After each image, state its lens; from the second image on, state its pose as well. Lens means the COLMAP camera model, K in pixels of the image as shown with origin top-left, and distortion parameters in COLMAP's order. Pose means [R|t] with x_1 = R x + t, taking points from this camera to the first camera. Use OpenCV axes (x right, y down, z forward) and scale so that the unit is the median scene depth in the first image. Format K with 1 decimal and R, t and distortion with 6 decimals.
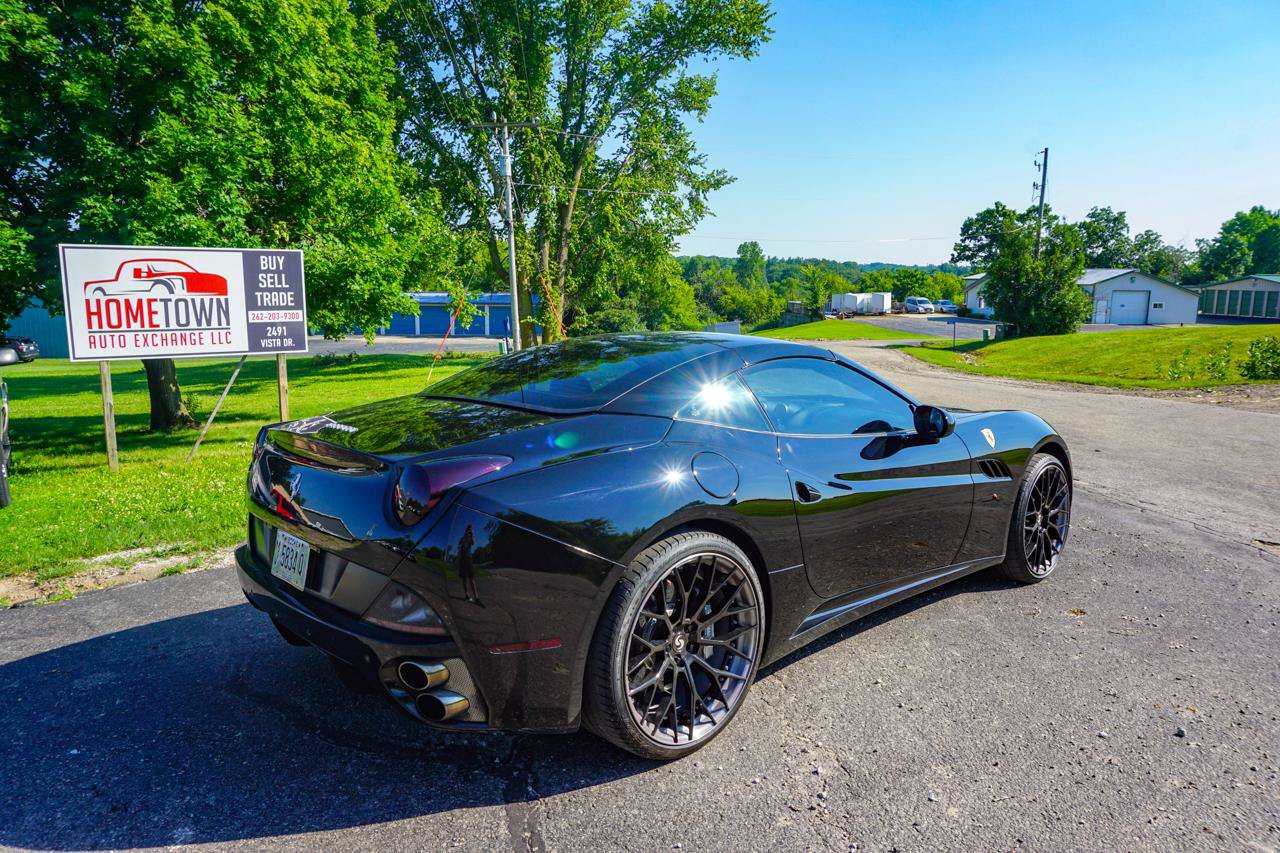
lens RADIAL K [[862.3, 0, 622.8], [0, 862.3, 427.0], [0, 0, 1]] dist [-0.015789, 0.016188]
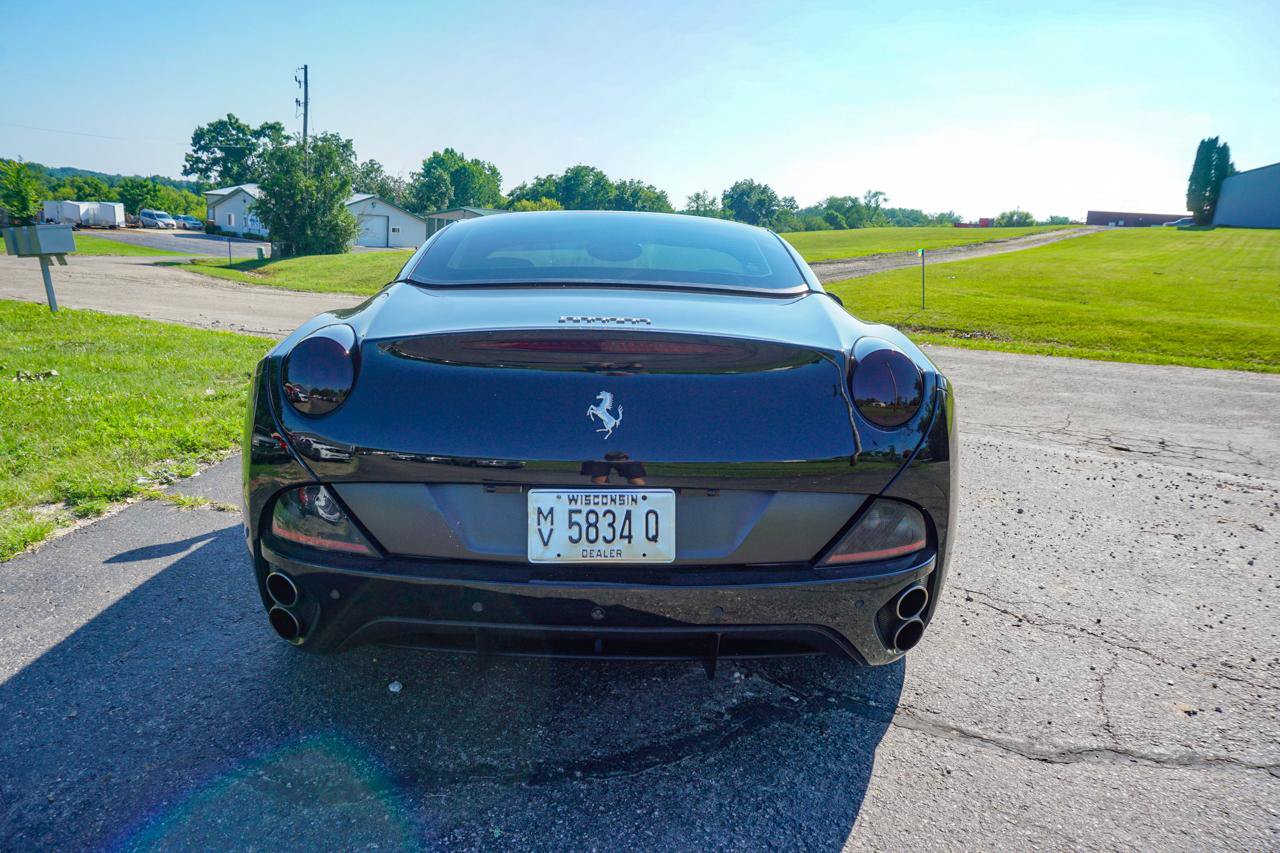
lens RADIAL K [[862.3, 0, 635.2], [0, 862.3, 423.9], [0, 0, 1]] dist [-0.015789, 0.016188]
pose [[0.650665, -0.128176, 0.748469, -0.265986], [0.063507, 0.991384, 0.114567, 0.002322], [-0.756705, -0.027012, 0.653199, 0.173028]]
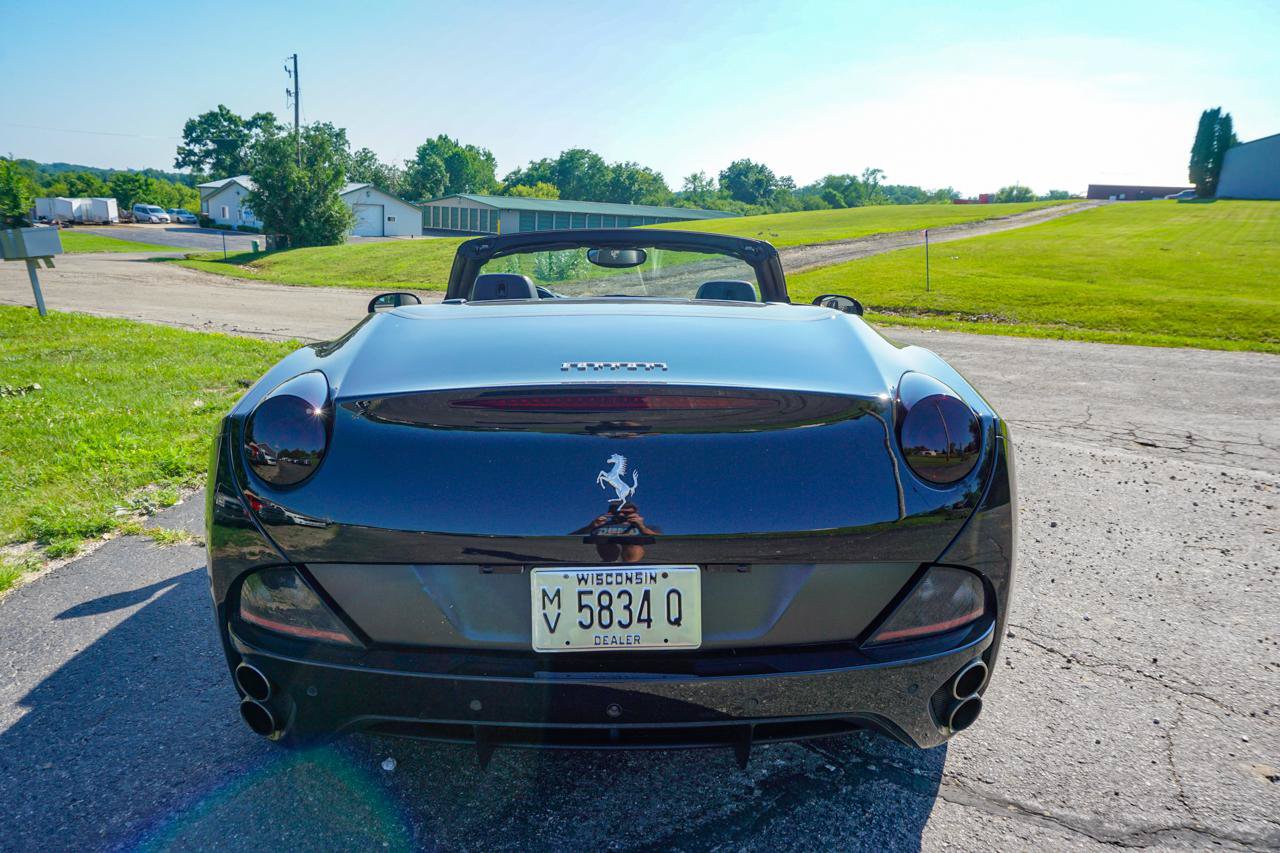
lens RADIAL K [[862.3, 0, 635.8], [0, 862.3, 424.4], [0, 0, 1]] dist [-0.015789, 0.016188]
pose [[0.648260, -0.156533, 0.745155, -0.245861], [0.084602, 0.987388, 0.133817, -0.010795], [-0.756704, -0.023707, 0.653327, 0.192966]]
